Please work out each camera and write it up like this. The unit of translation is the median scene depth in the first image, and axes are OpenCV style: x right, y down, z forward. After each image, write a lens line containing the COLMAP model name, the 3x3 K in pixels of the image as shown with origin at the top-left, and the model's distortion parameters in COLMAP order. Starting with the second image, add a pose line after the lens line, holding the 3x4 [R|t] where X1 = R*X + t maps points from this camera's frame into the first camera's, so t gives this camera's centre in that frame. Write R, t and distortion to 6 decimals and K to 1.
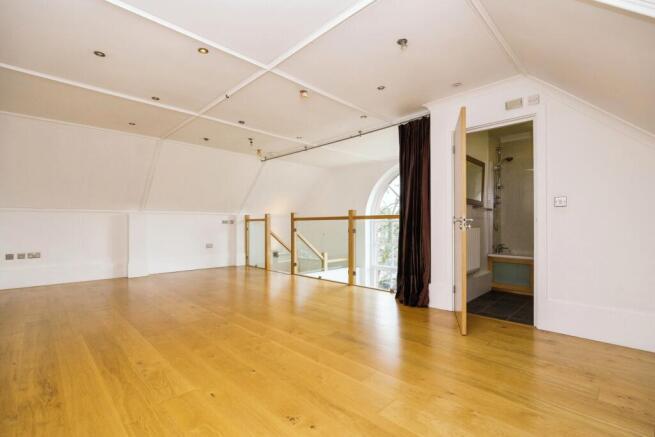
lens RADIAL K [[297.0, 0, 327.5], [0, 297.0, 218.5], [0, 0, 1]] dist [0.001656, 0.000173]
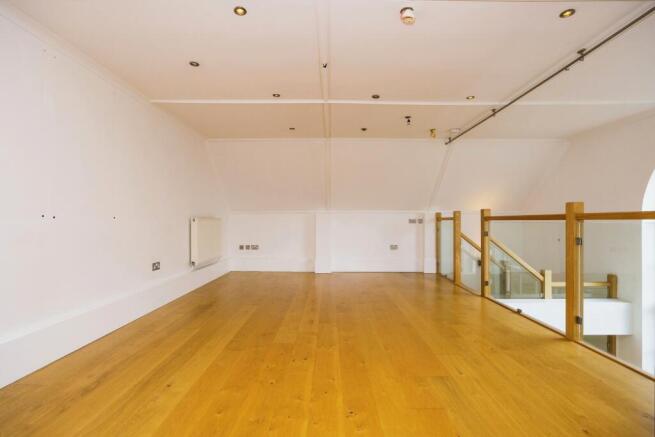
lens RADIAL K [[297.0, 0, 327.5], [0, 297.0, 218.5], [0, 0, 1]] dist [-0.010677, -0.000051]
pose [[0.708436, -0.000520, -0.705775, 0.129398], [0.010758, 0.999892, 0.010061, -0.009489], [0.705693, -0.014721, 0.708365, 0.267937]]
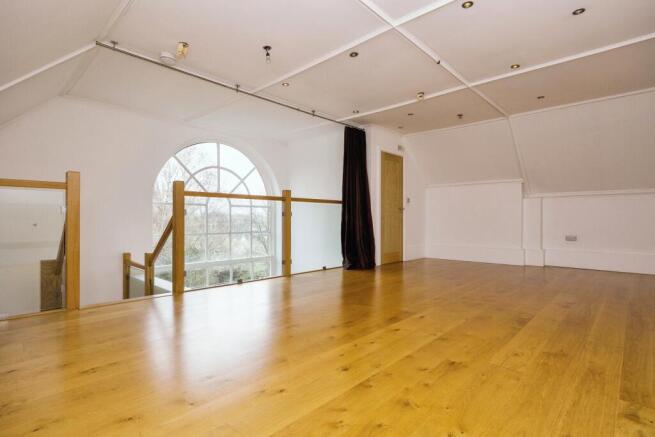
lens RADIAL K [[329.0, 0, 327.5], [0, 329.0, 218.5], [0, 0, 1]] dist [0.000353, 0.000011]
pose [[0.002088, 0.008208, 0.999964, -0.808649], [-0.036537, 0.999299, -0.008126, 0.053253], [-0.999330, -0.036519, 0.002387, 0.797210]]
